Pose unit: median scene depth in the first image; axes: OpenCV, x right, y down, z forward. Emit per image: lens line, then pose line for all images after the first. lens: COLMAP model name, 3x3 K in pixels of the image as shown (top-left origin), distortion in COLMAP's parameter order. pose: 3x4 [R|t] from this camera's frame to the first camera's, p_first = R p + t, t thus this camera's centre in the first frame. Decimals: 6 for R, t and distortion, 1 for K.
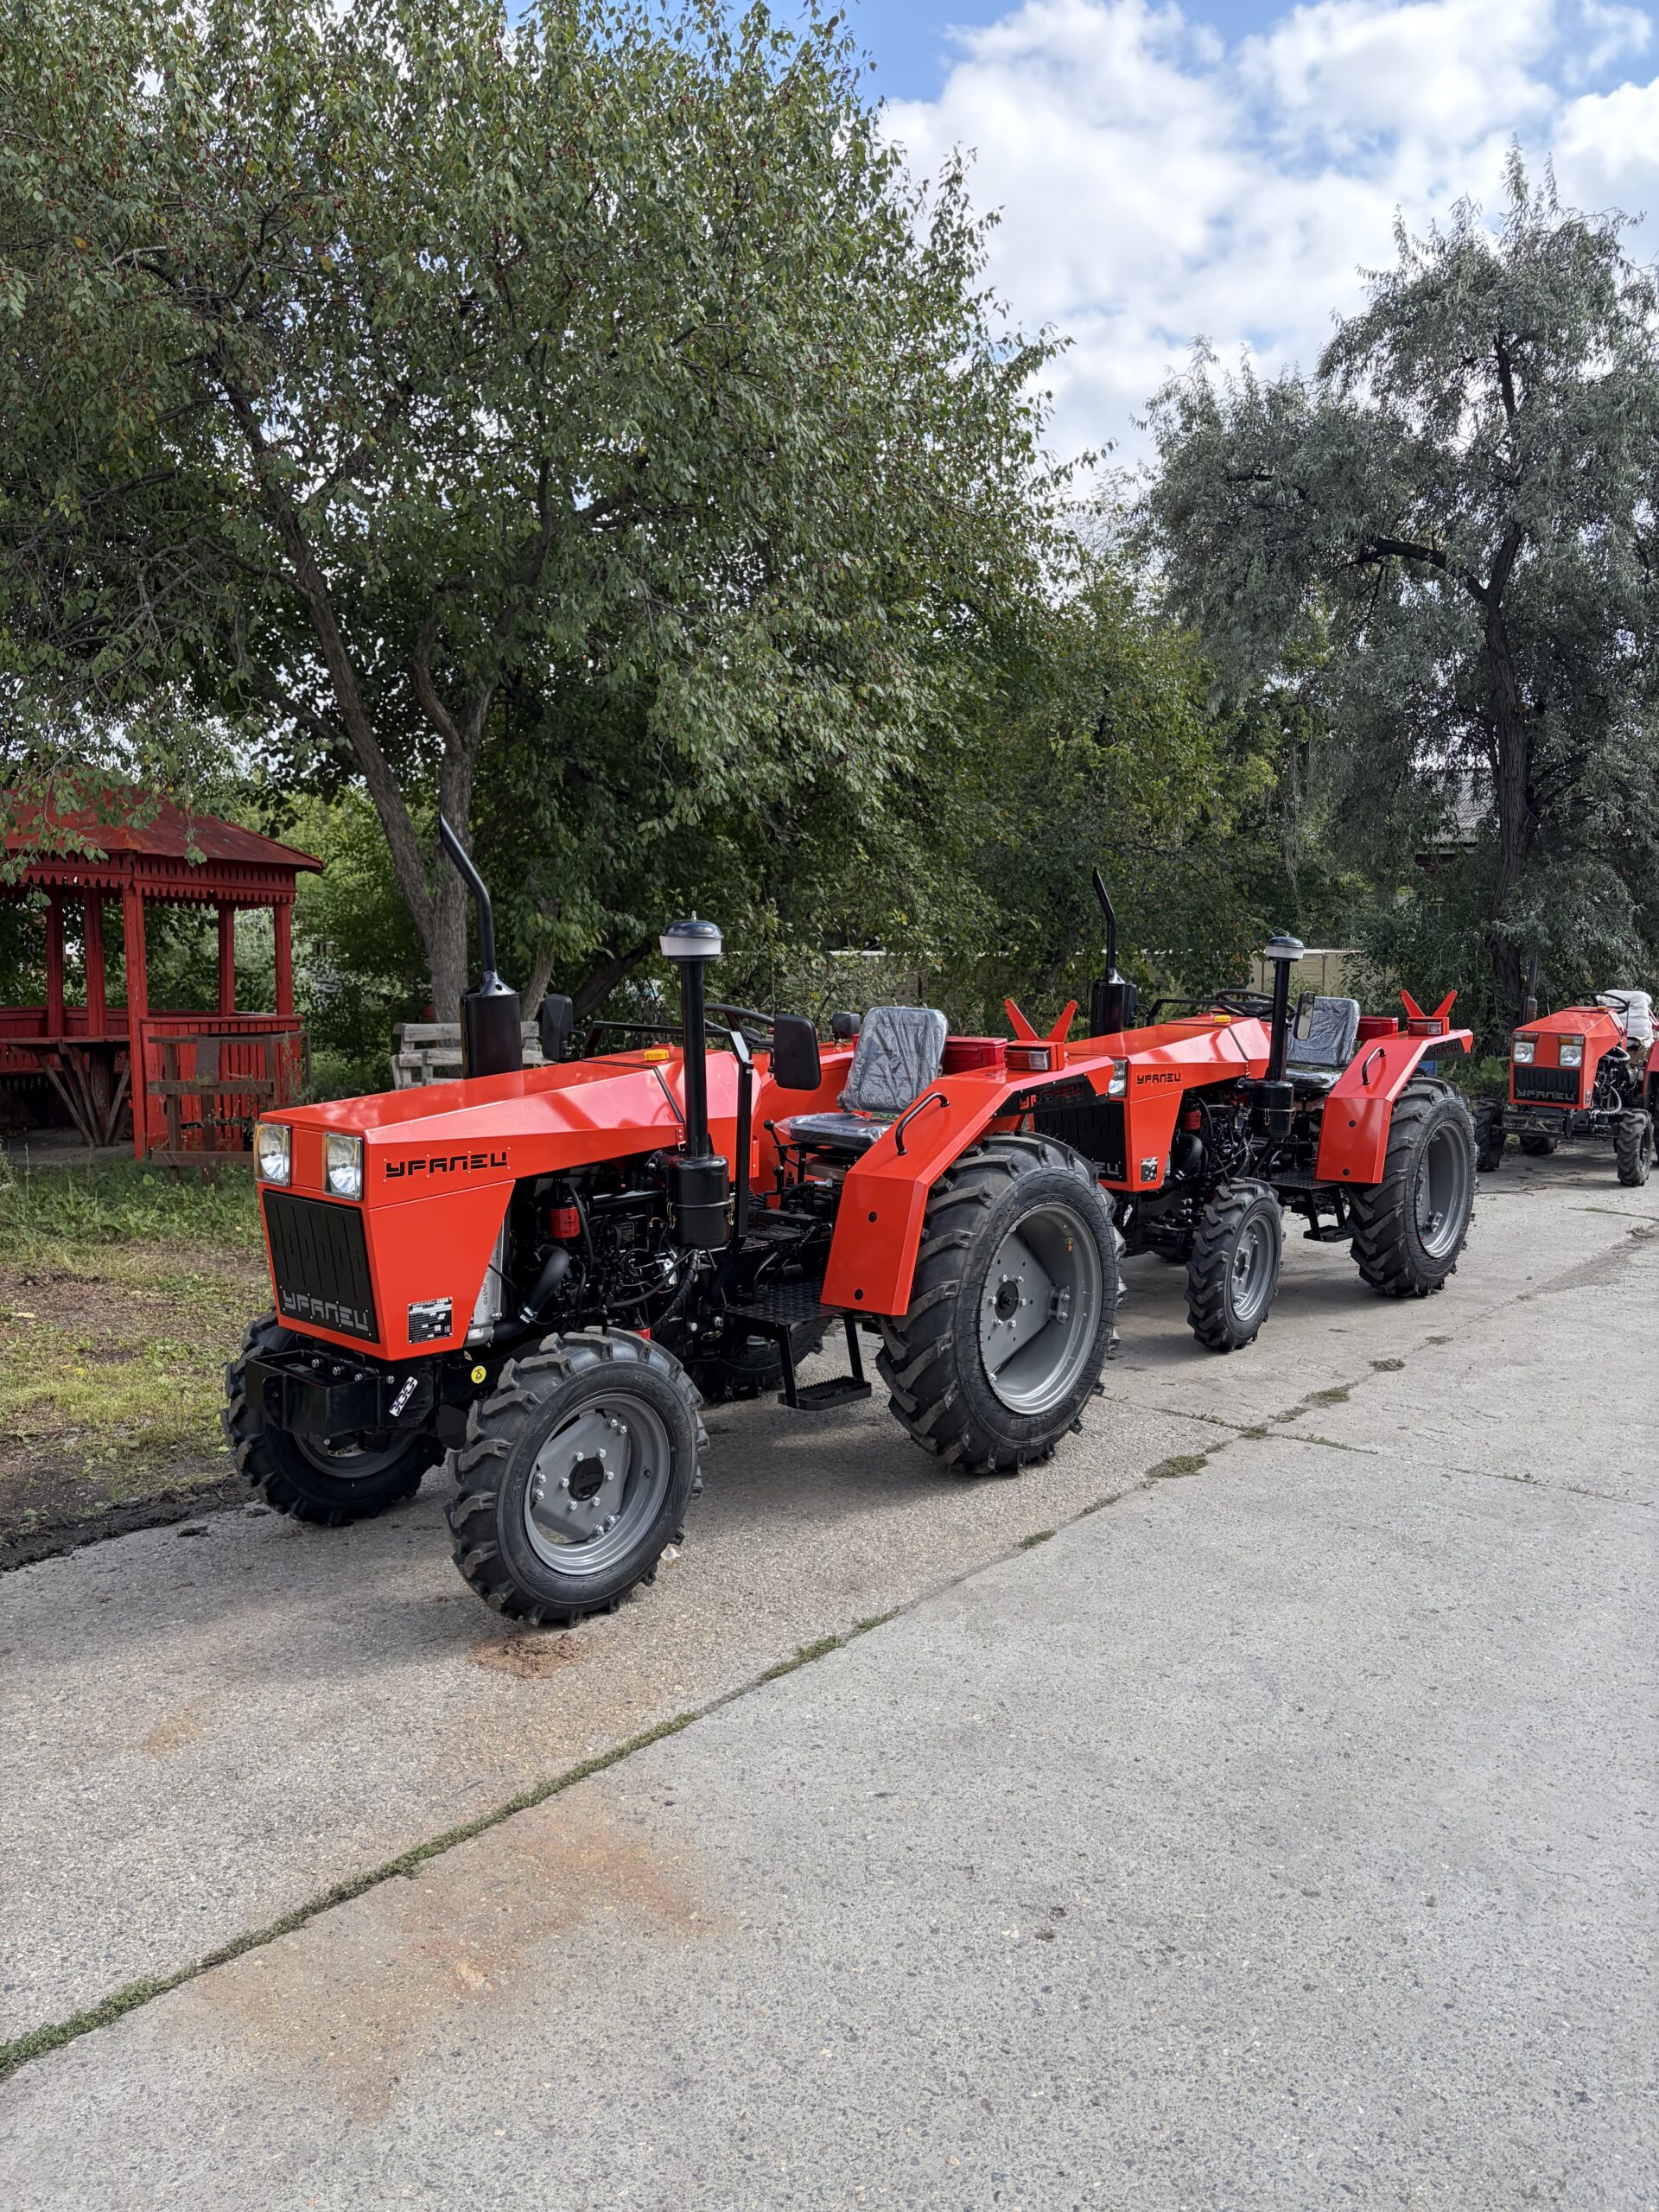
lens RADIAL K [[1680.9, 0, 829.5], [0, 1680.9, 1106.0], [0, 0, 1]] dist [0.070731, -0.111815]
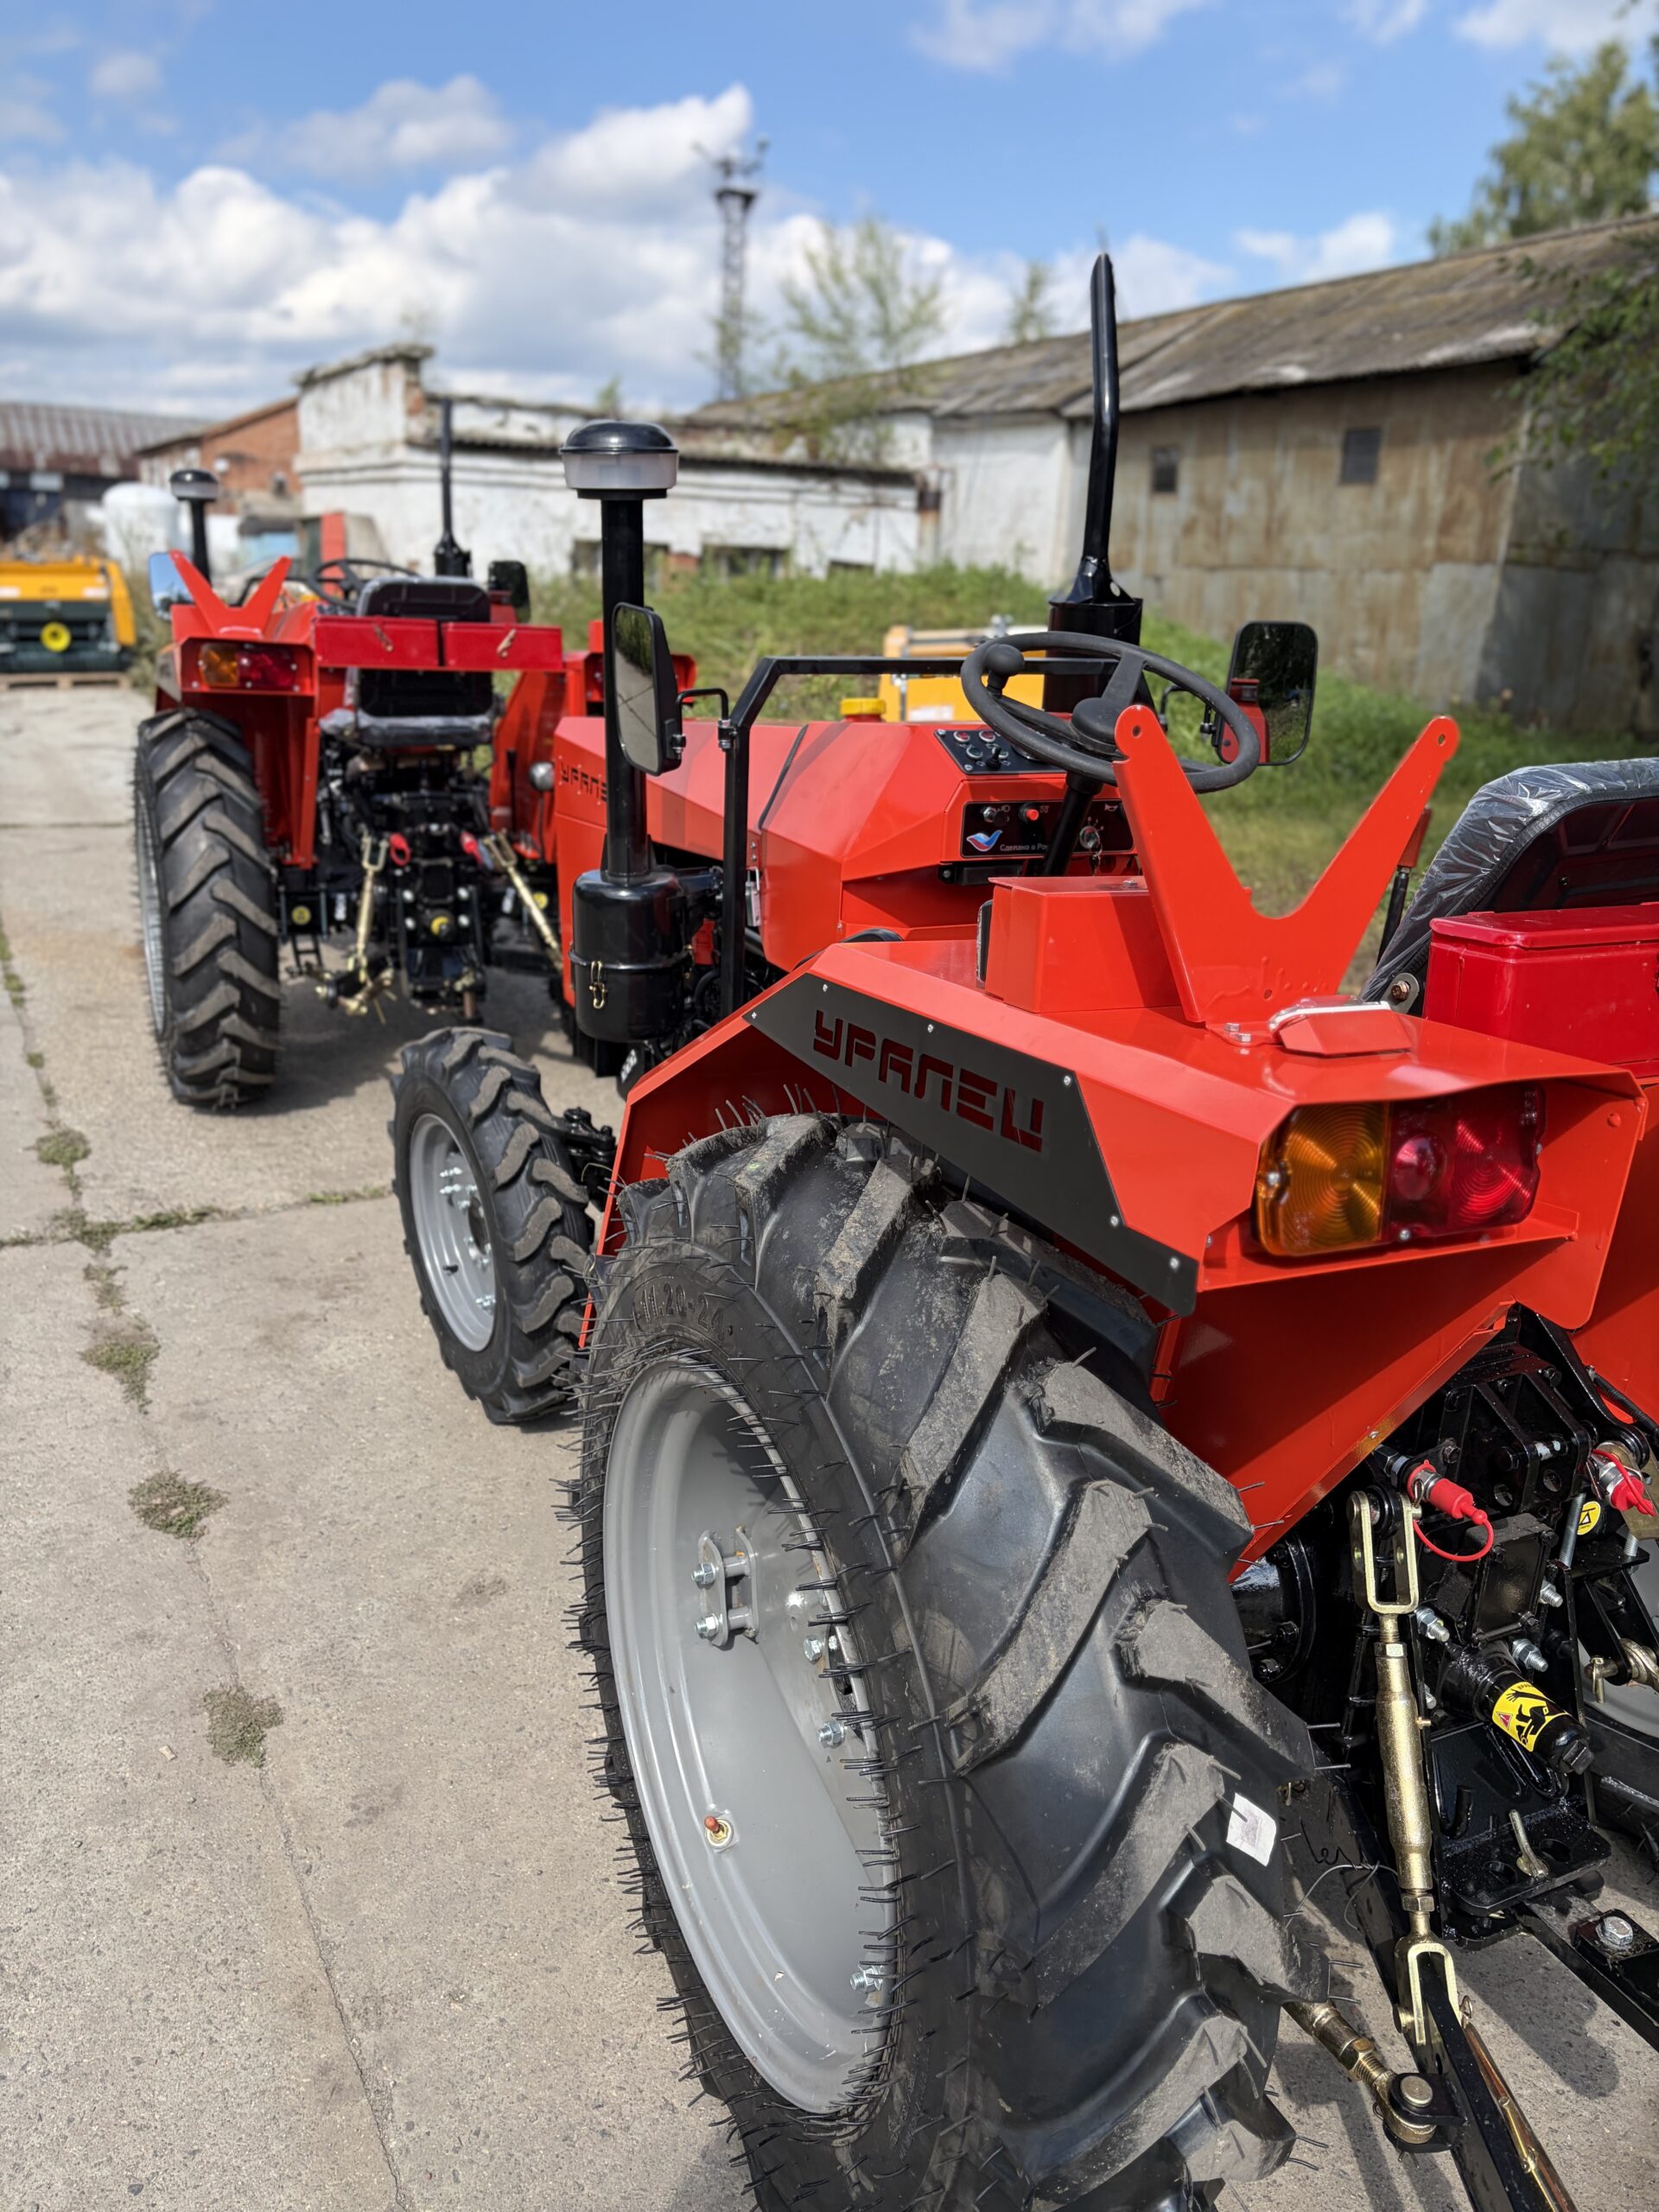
lens RADIAL K [[1680.9, 0, 829.5], [0, 1680.9, 1106.0], [0, 0, 1]] dist [0.070731, -0.111815]
pose [[-0.411247, 0.257653, -0.874352, 0.980815], [-0.128061, 0.933375, 0.335279, -0.164101], [0.902484, 0.249852, -0.350852, 2.061620]]
